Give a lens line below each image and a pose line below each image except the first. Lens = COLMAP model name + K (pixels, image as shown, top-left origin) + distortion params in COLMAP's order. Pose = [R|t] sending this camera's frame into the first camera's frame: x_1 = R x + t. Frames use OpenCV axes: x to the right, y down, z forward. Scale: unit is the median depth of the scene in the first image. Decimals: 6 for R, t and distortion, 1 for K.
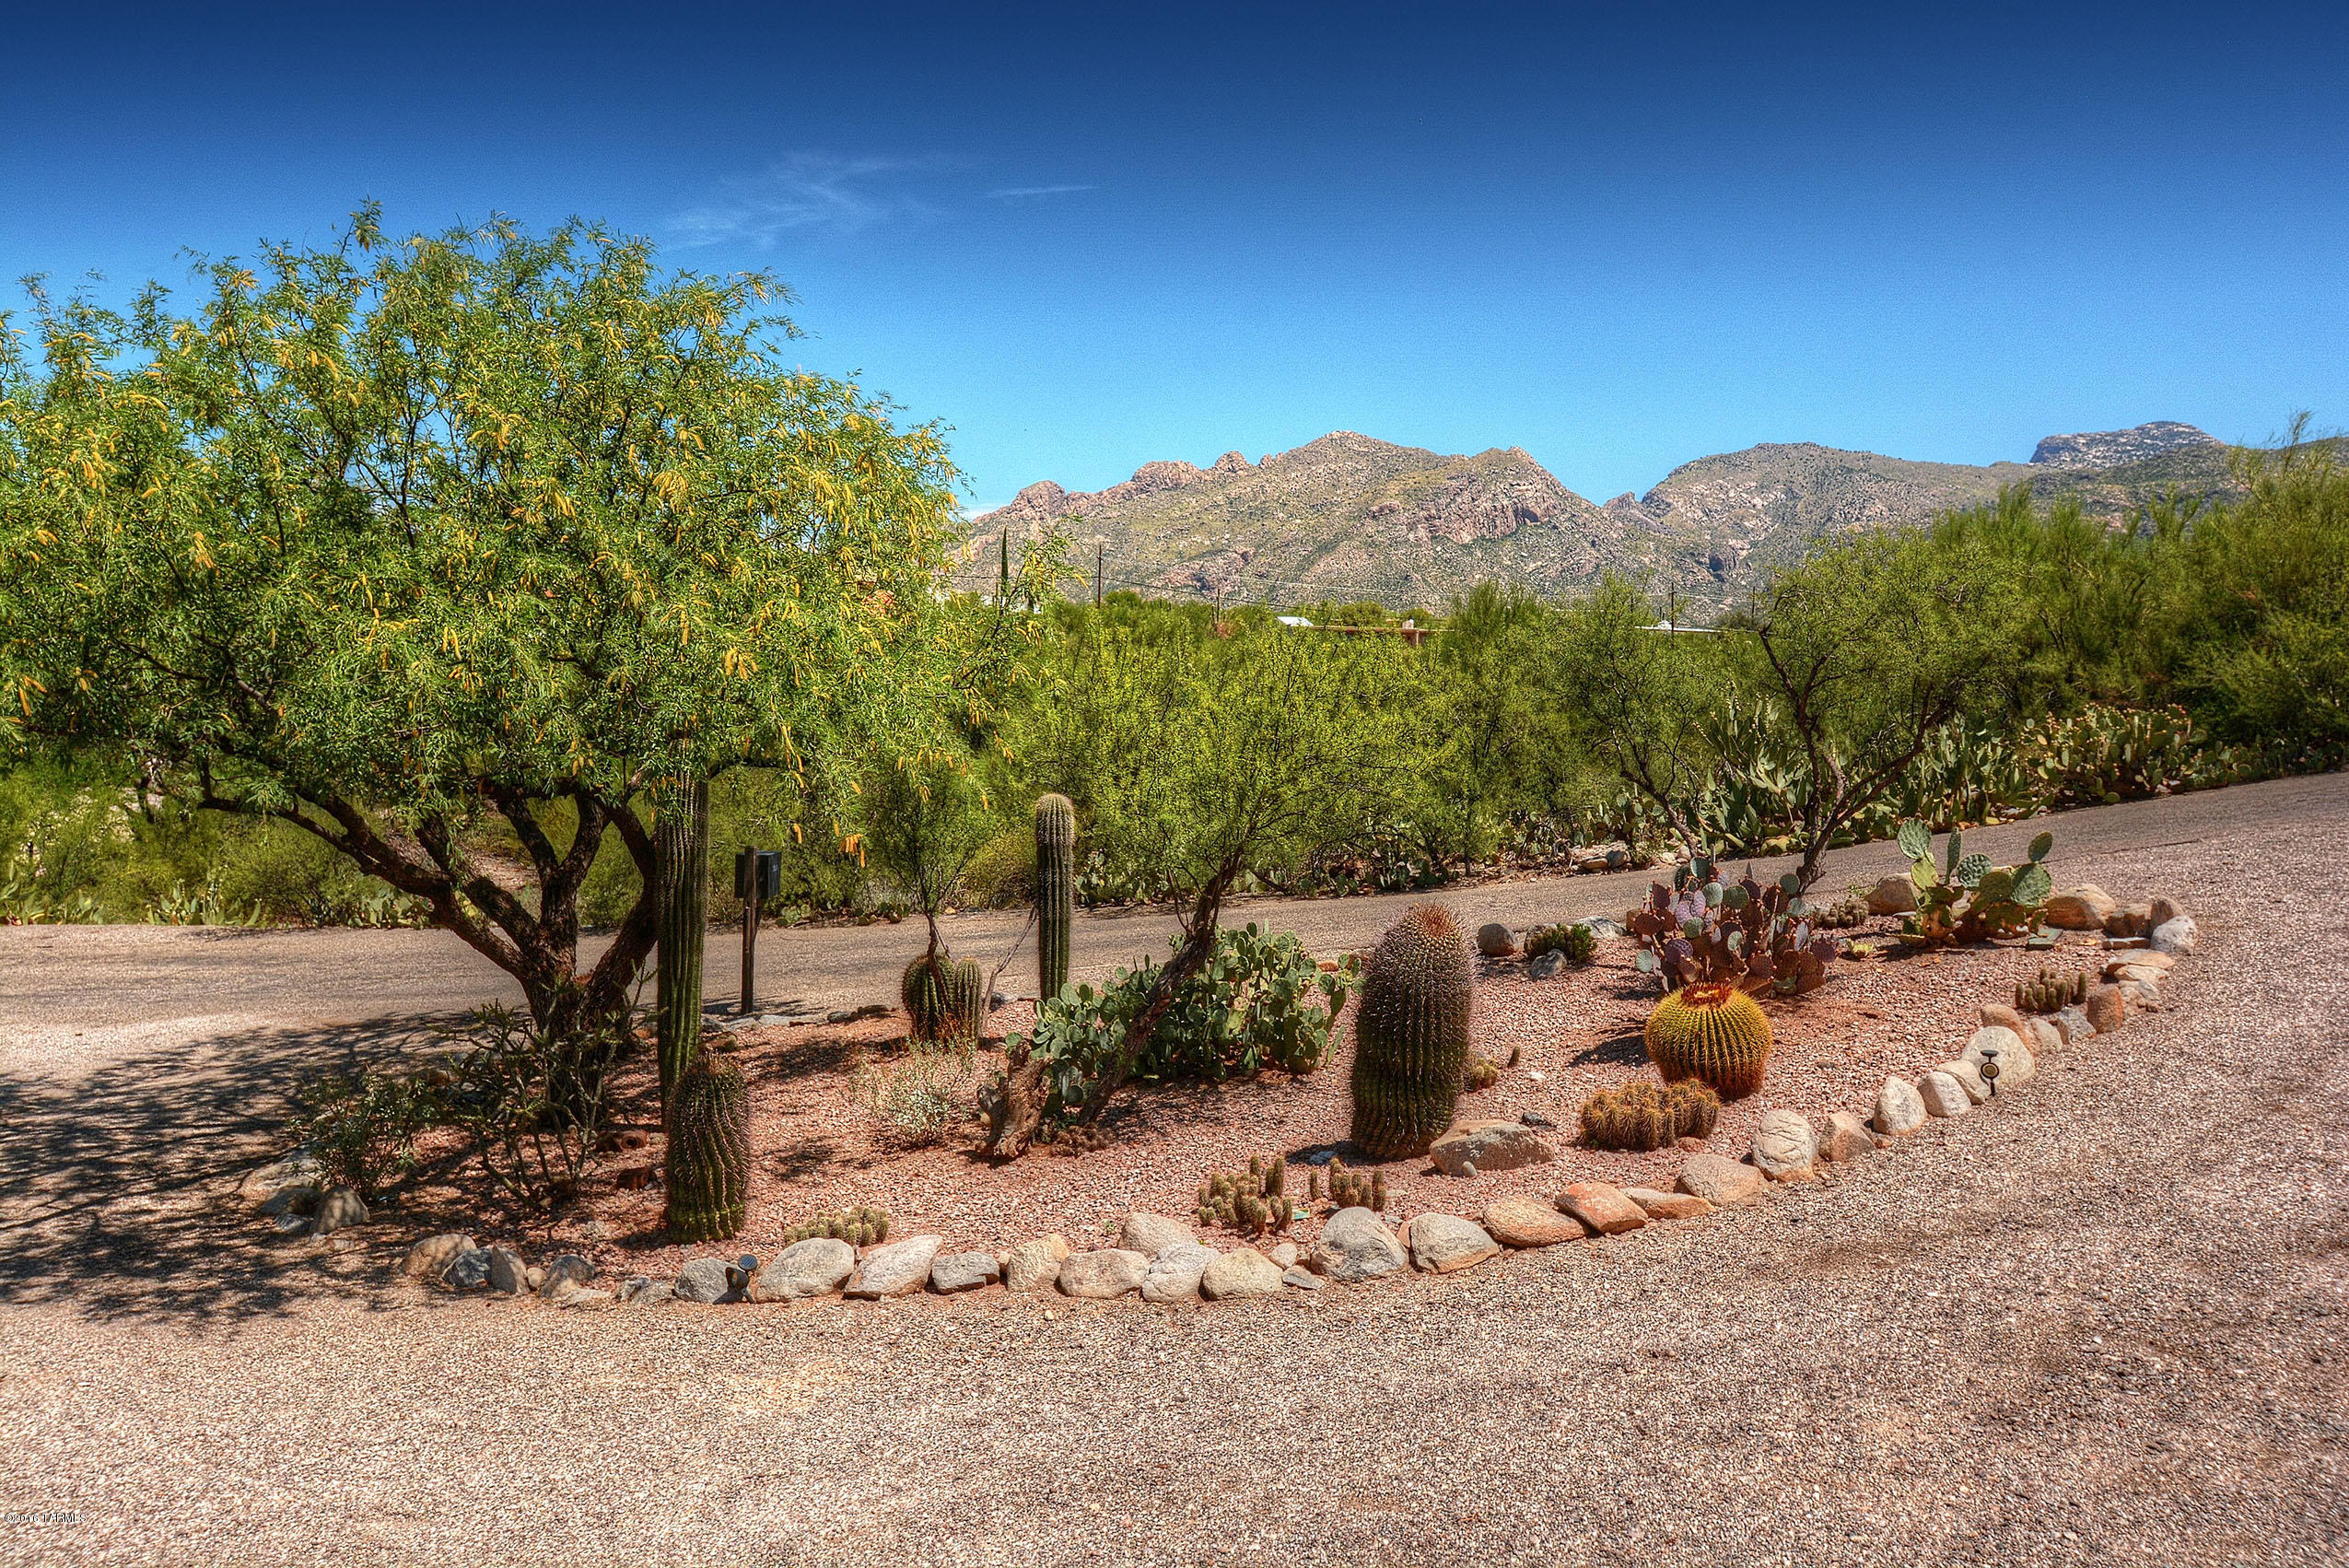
lens RADIAL K [[1678.2, 0, 1343.3], [0, 1678.2, 785.7], [0, 0, 1]] dist [0.064331, -0.121320]
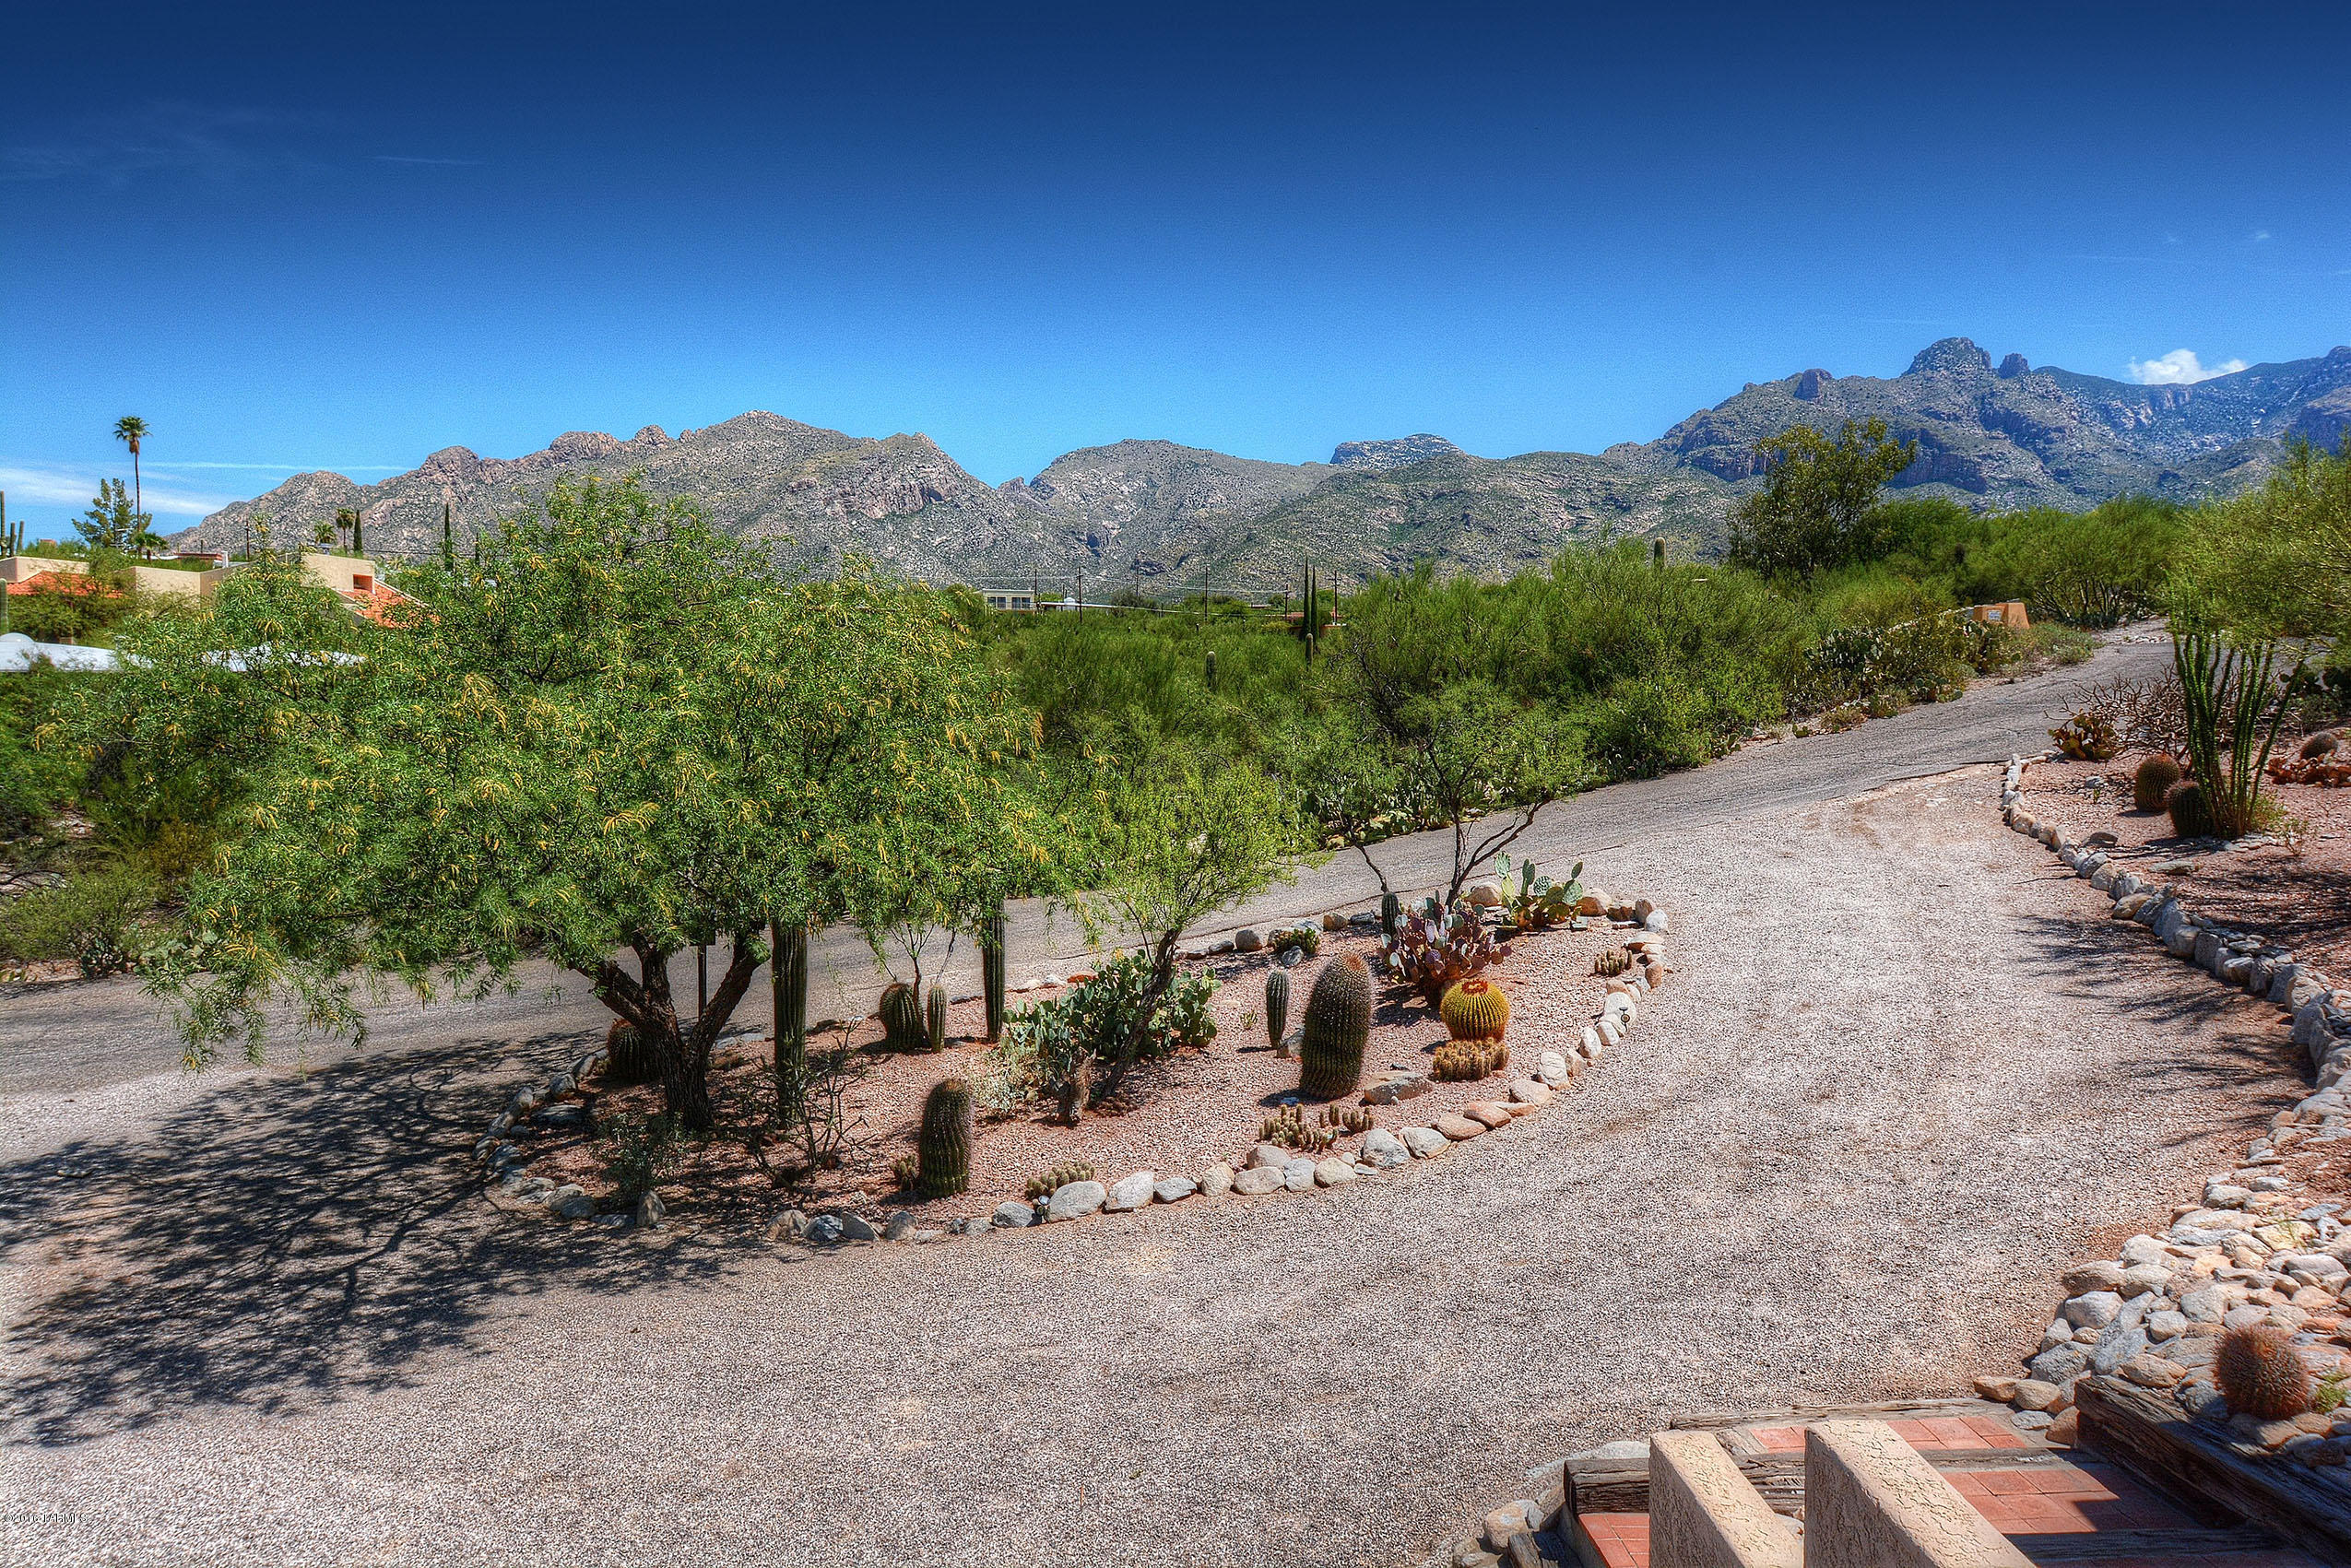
lens RADIAL K [[1552.2, 0, 1241.8], [0, 1552.2, 779.4], [0, 0, 1]] dist [0.052850, -0.061867]
pose [[0.932249, -0.034541, 0.360165, -0.435176], [0.015198, 0.998293, 0.056401, -0.139048], [-0.361499, -0.047106, 0.931182, -0.314696]]
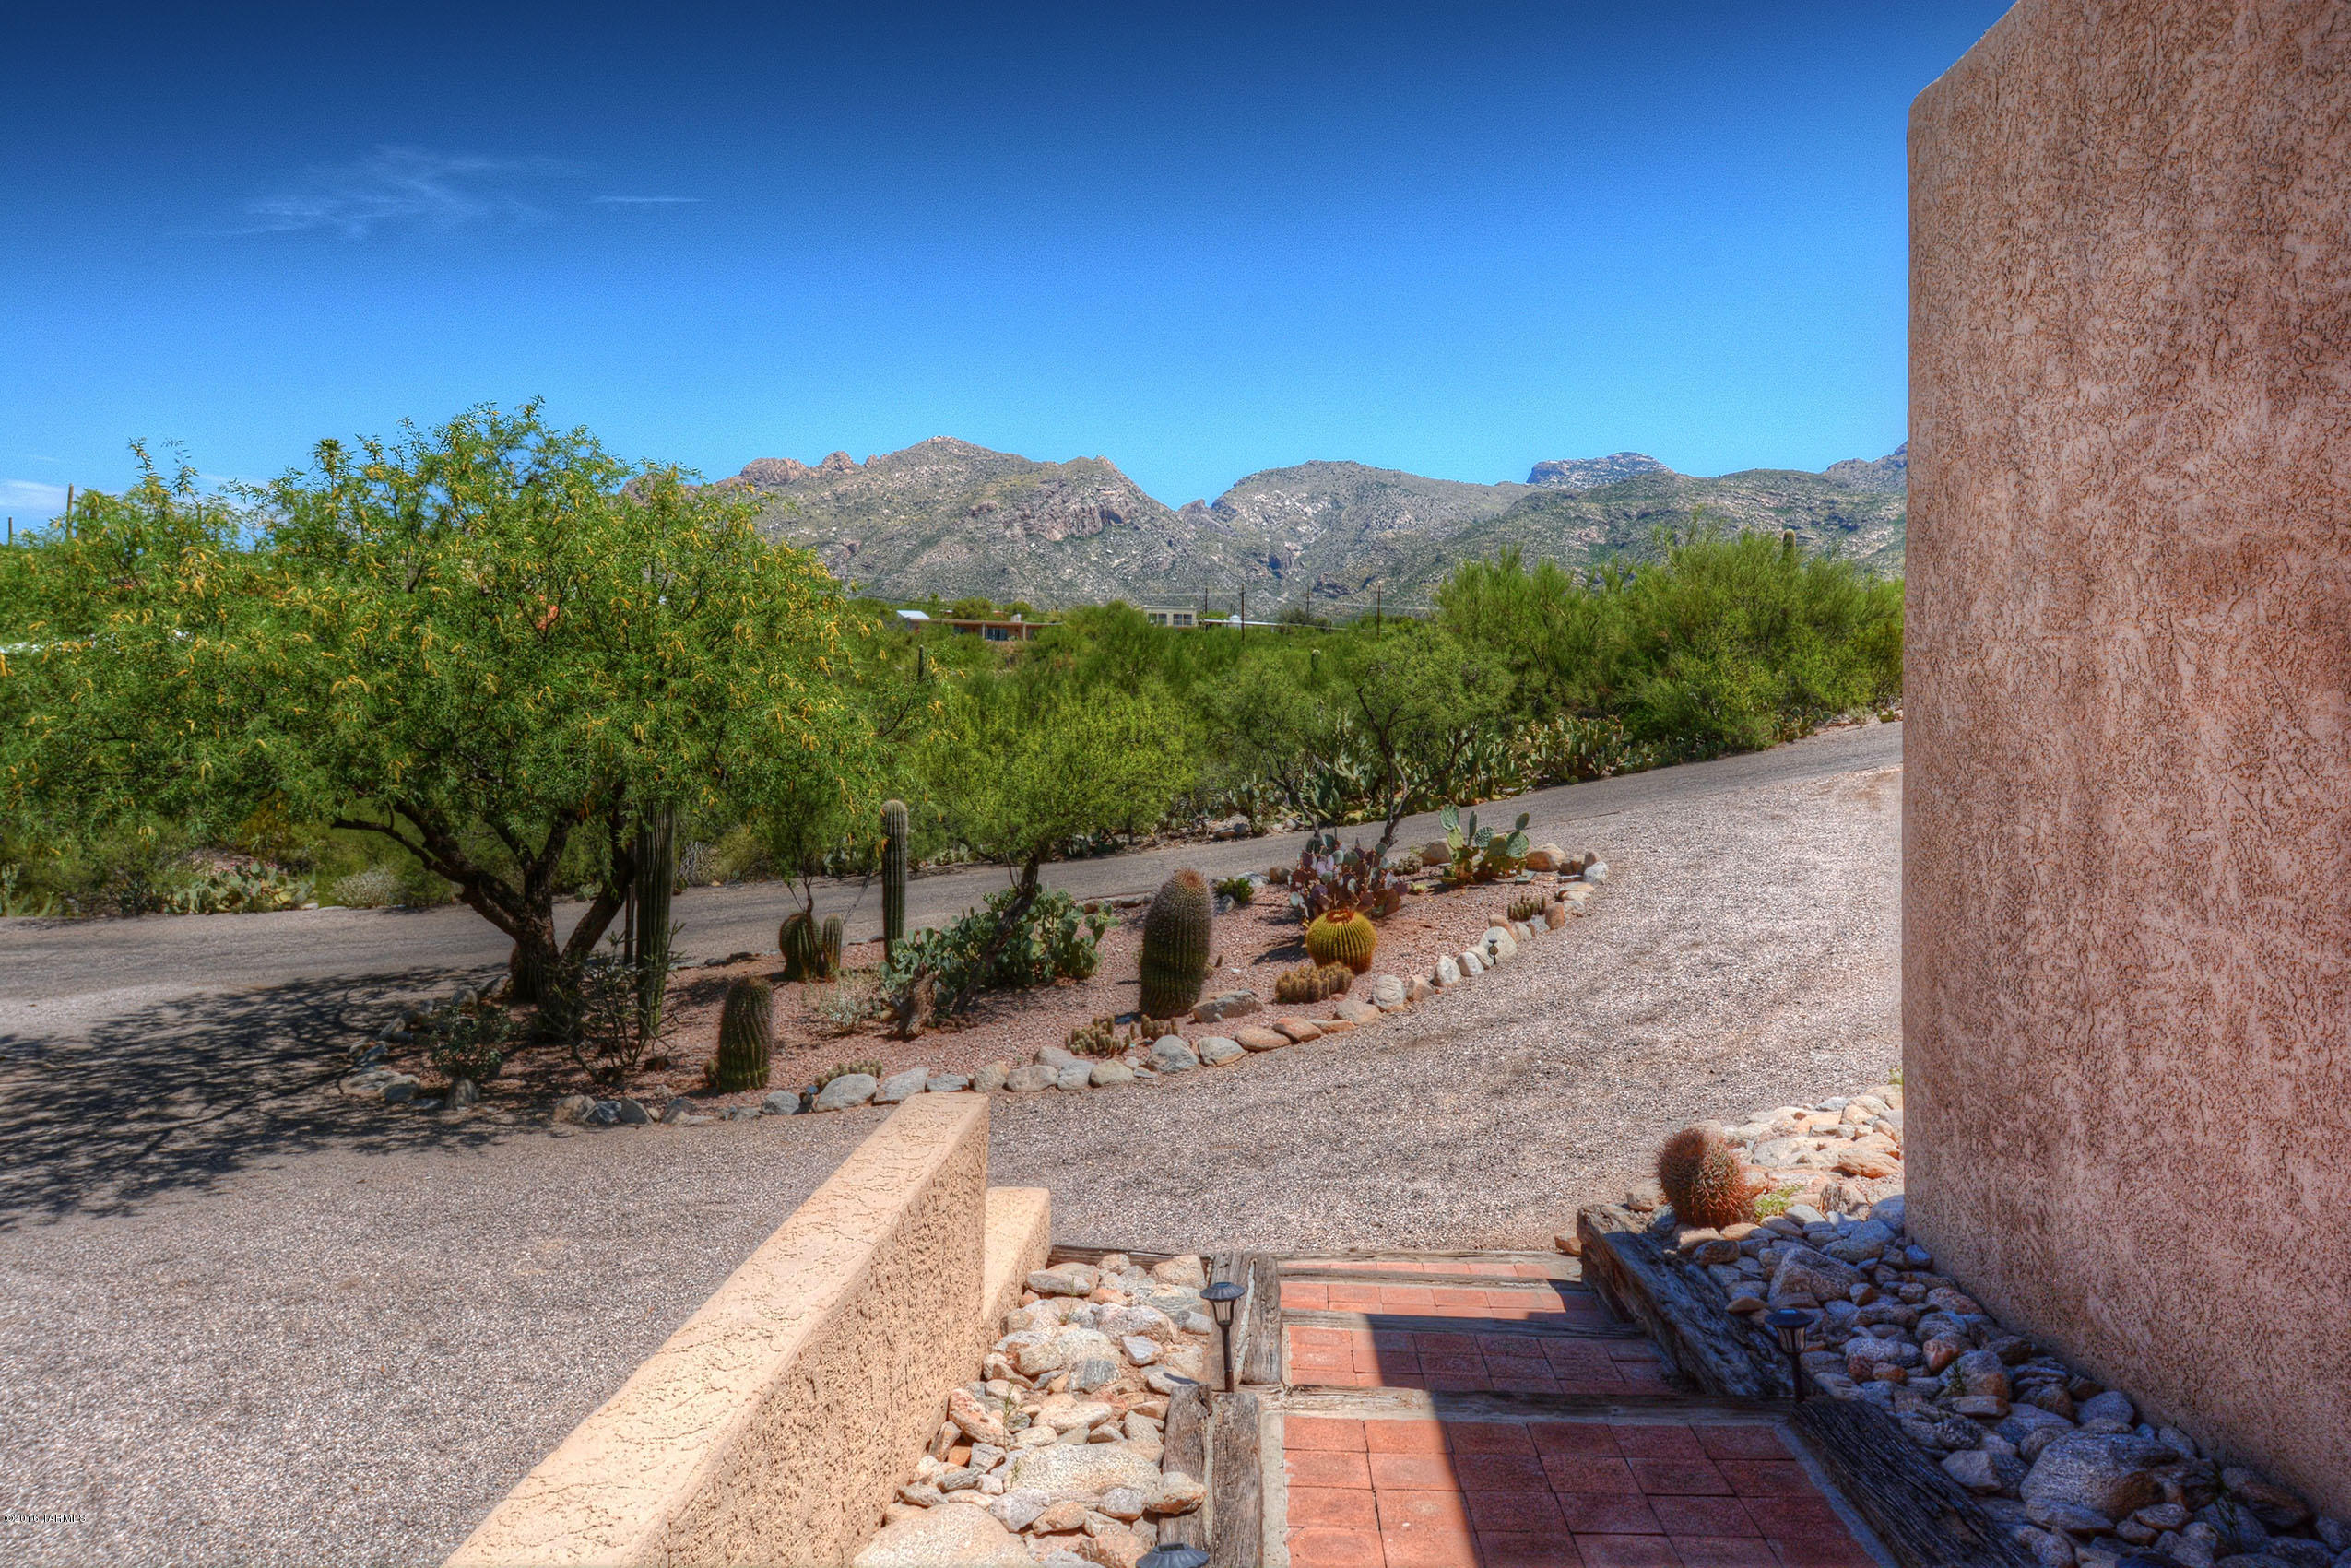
lens RADIAL K [[1615.1, 0, 1310.0], [0, 1615.1, 729.3], [0, 0, 1]] dist [0.043609, -0.032249]
pose [[0.969239, -0.007813, 0.245997, -0.160607], [0.010424, 0.999902, -0.009316, -0.037965], [-0.245901, 0.011594, 0.969226, -0.438455]]
